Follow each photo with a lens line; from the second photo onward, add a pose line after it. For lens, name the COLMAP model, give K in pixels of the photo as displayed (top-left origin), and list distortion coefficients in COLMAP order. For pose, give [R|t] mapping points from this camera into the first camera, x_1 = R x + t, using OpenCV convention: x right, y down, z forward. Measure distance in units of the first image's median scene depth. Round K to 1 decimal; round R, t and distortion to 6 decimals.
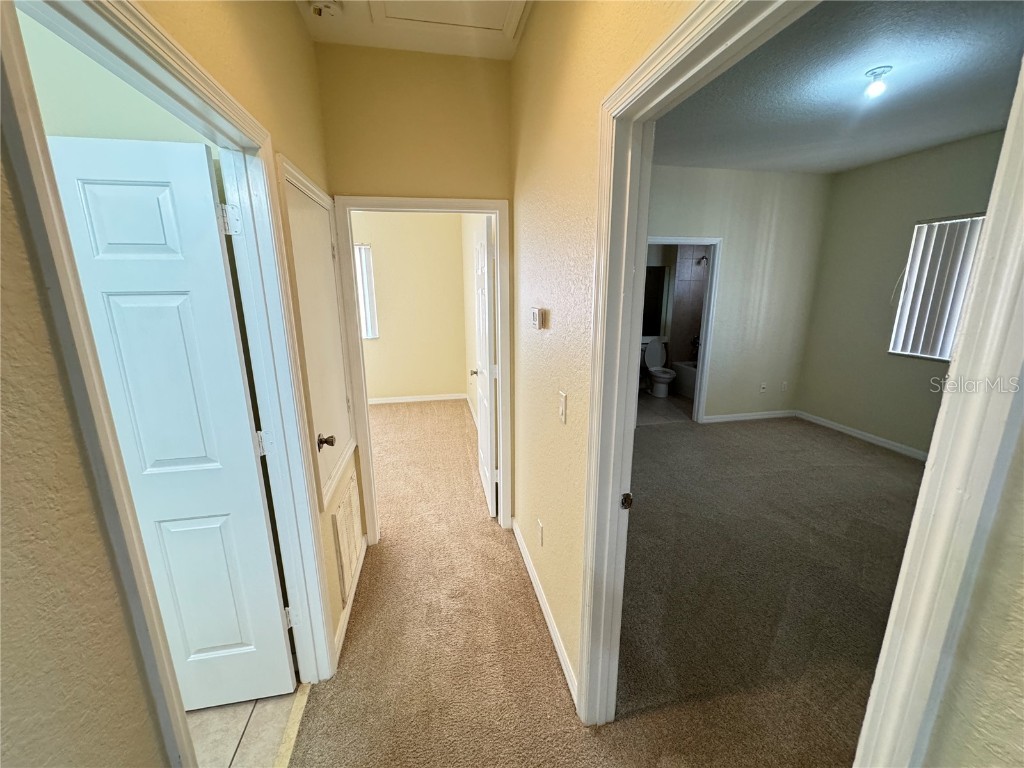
lens RADIAL K [[408.6, 0, 511.9], [0, 408.6, 382.8], [0, 0, 1]] dist [-0.002487, 0.000352]
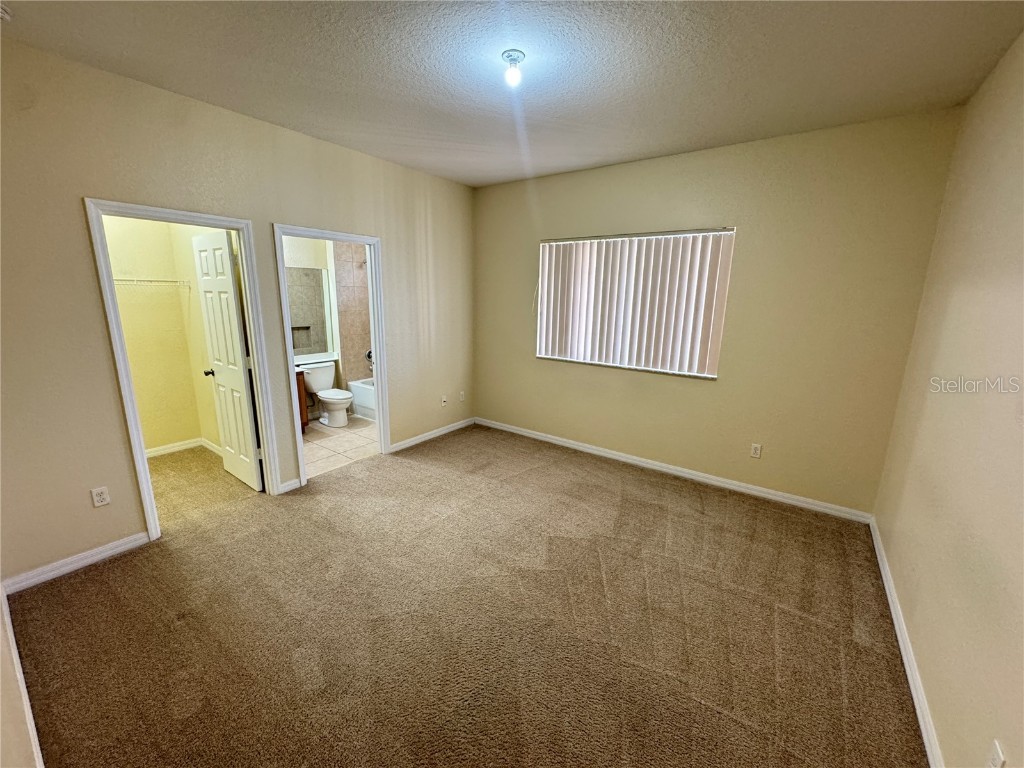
lens RADIAL K [[408.6, 0, 511.9], [0, 408.6, 382.8], [0, 0, 1]] dist [-0.002487, 0.000352]
pose [[0.736751, -0.127134, 0.664104, 0.130919], [0.134629, 0.990081, 0.040183, -0.060182], [-0.662626, 0.059803, 0.746559, 0.226784]]
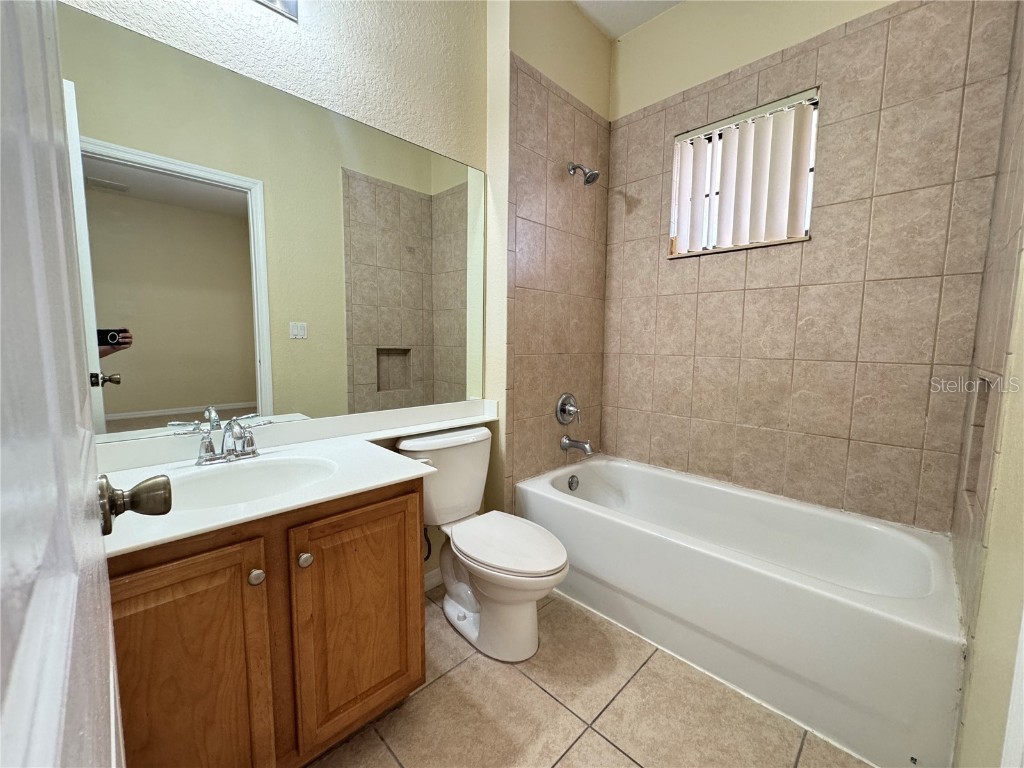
lens RADIAL K [[408.6, 0, 511.9], [0, 408.6, 382.8], [0, 0, 1]] dist [-0.002487, 0.000352]
pose [[0.833899, -0.042992, 0.550240, 0.363989], [0.112351, 0.989310, -0.092972, -0.157128], [-0.540360, 0.139349, 0.829815, 1.195277]]
